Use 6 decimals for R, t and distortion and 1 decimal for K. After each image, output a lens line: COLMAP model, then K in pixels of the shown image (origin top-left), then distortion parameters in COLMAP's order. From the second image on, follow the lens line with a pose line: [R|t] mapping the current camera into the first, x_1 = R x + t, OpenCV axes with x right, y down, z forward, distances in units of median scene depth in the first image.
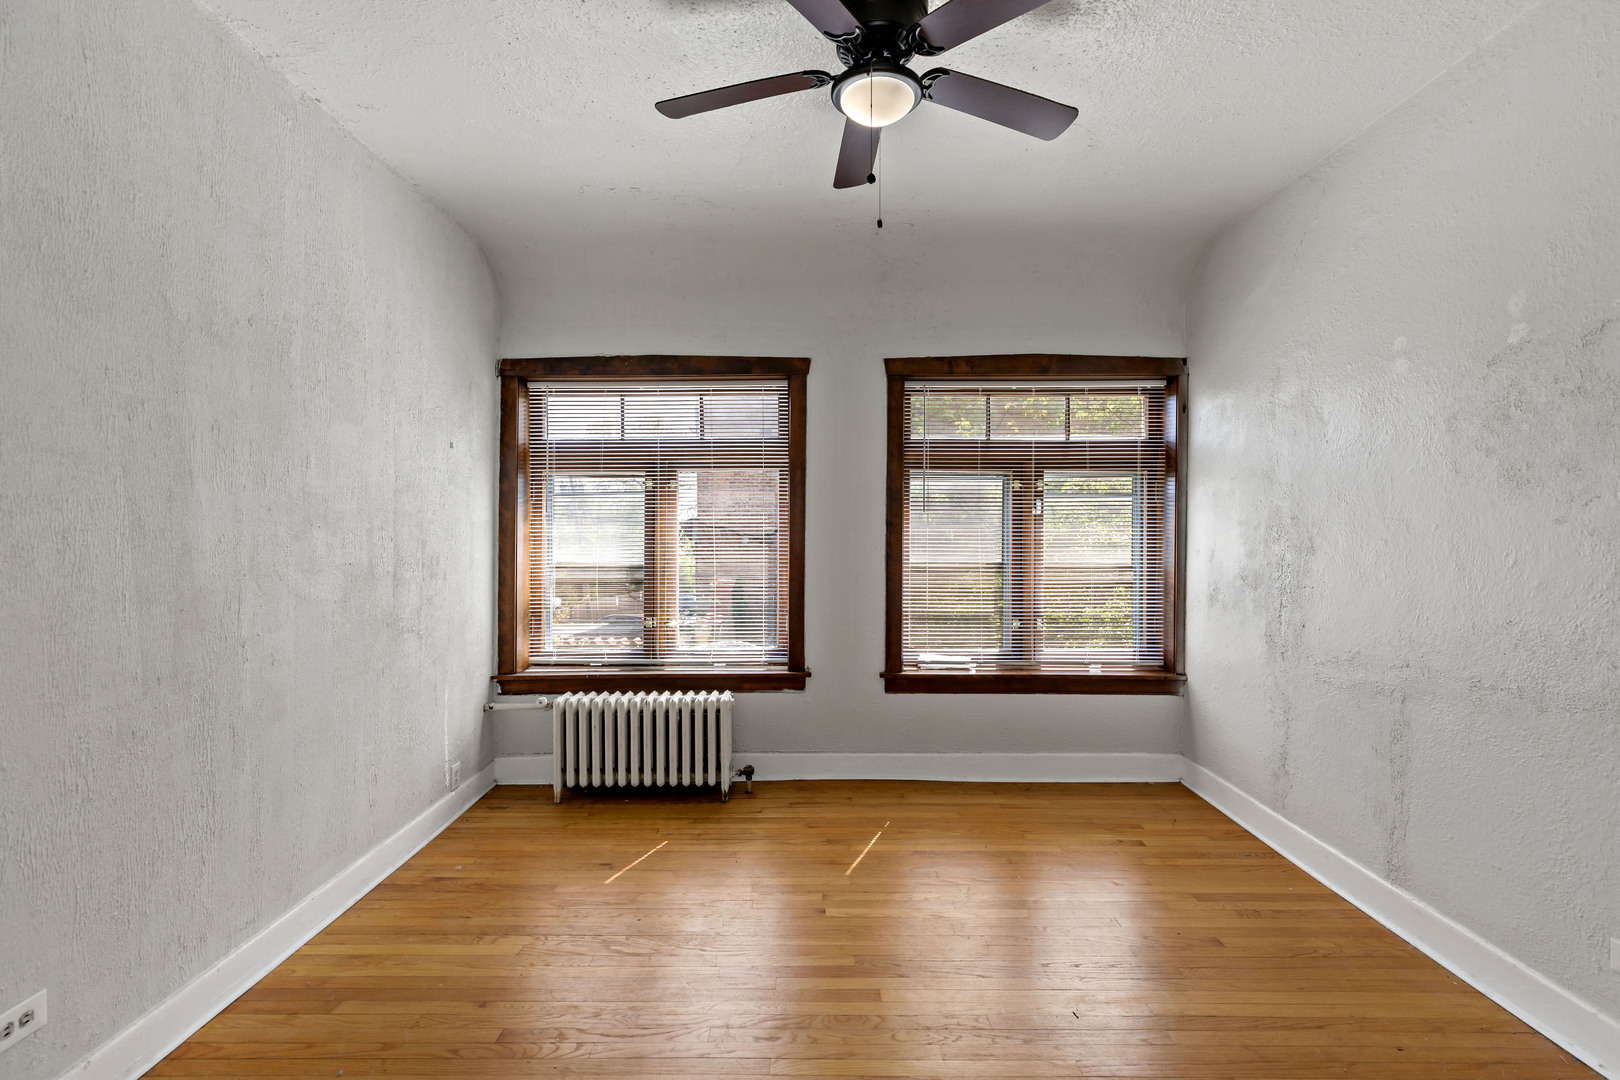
lens RADIAL K [[732.4, 0, 810.0], [0, 732.4, 540.0], [0, 0, 1]] dist [0.004781, 0.000656]
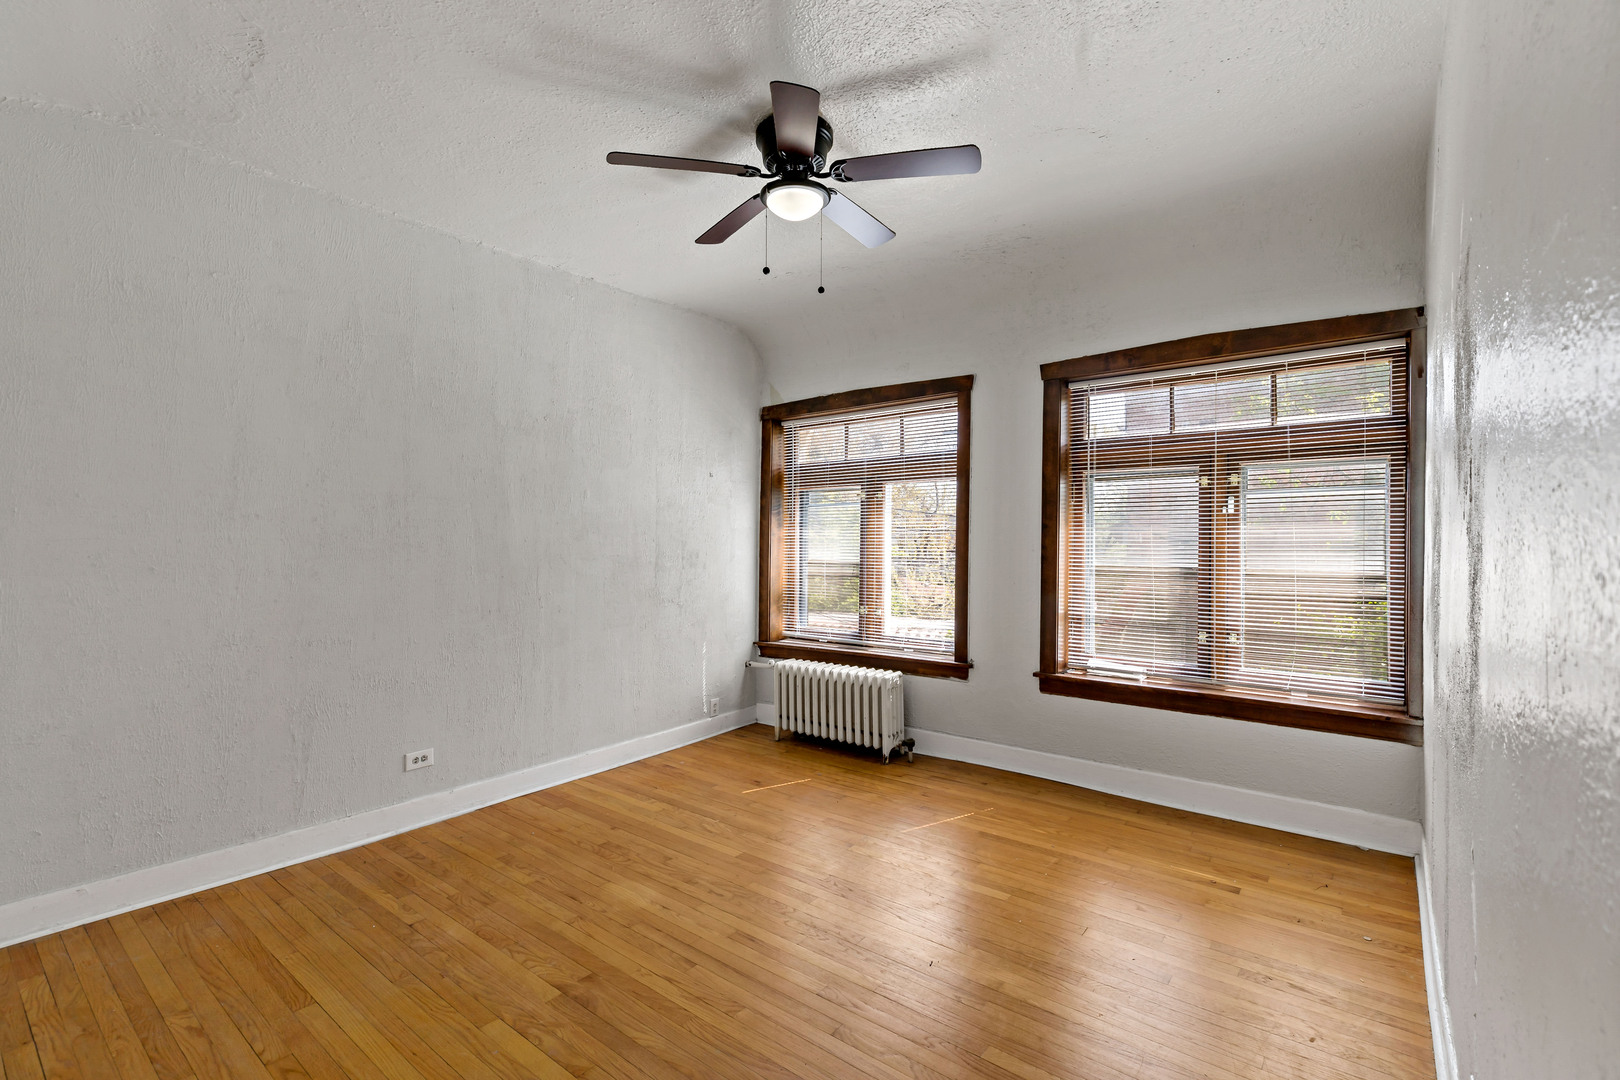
lens RADIAL K [[732.4, 0, 810.0], [0, 732.4, 540.0], [0, 0, 1]] dist [0.004781, 0.000656]
pose [[0.785039, 0.000746, -0.619445, 0.482552], [-0.003984, 0.999985, -0.003846, 0.002018], [0.619433, 0.005487, 0.785030, -0.000277]]
